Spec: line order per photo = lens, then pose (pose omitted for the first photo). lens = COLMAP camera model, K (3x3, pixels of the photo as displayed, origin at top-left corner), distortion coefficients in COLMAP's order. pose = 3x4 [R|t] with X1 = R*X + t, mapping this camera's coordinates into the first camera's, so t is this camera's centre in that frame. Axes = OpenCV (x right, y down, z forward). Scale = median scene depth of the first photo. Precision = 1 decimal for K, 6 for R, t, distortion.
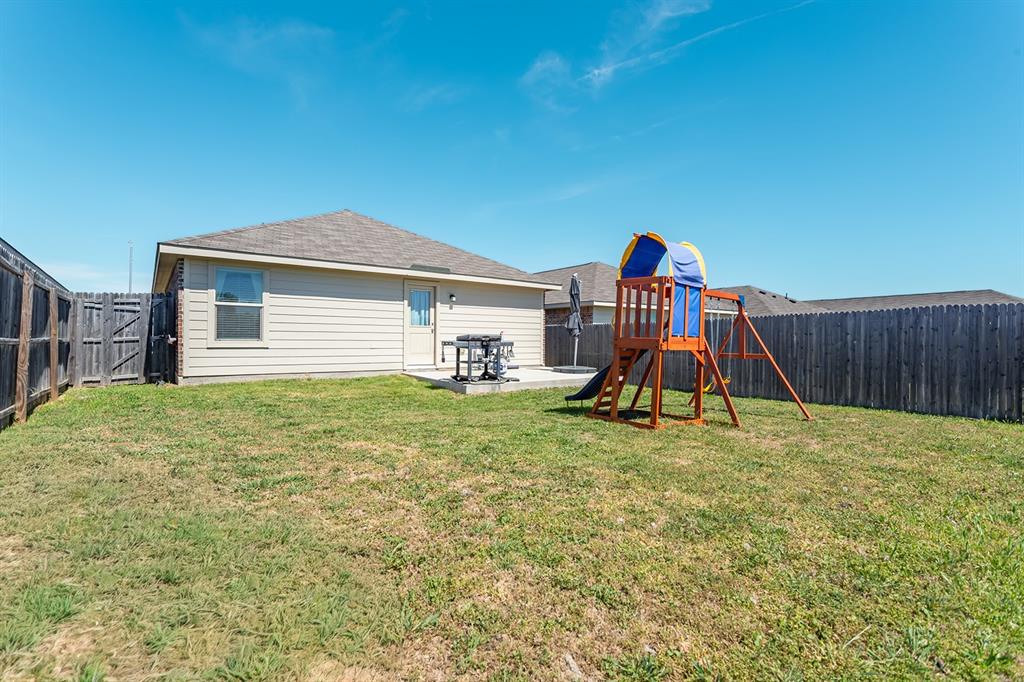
lens RADIAL K [[489.2, 0, 506.7], [0, 489.2, 338.8], [0, 0, 1]] dist [0.005377, 0.000813]
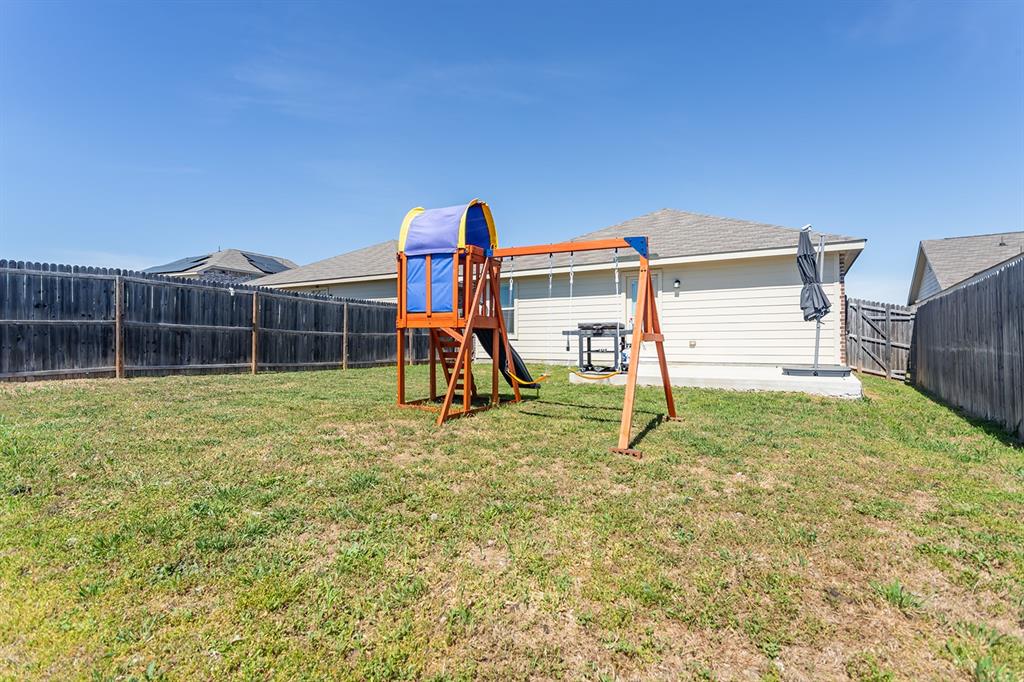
lens RADIAL K [[480.2, 0, 513.4], [0, 480.2, 339.9], [0, 0, 1]] dist [-0.001463, 0.000379]
pose [[0.374674, -0.011235, -0.927089, 0.762651], [0.005061, 0.999936, -0.010073, 0.034046], [0.927143, -0.000918, 0.374707, 0.503488]]
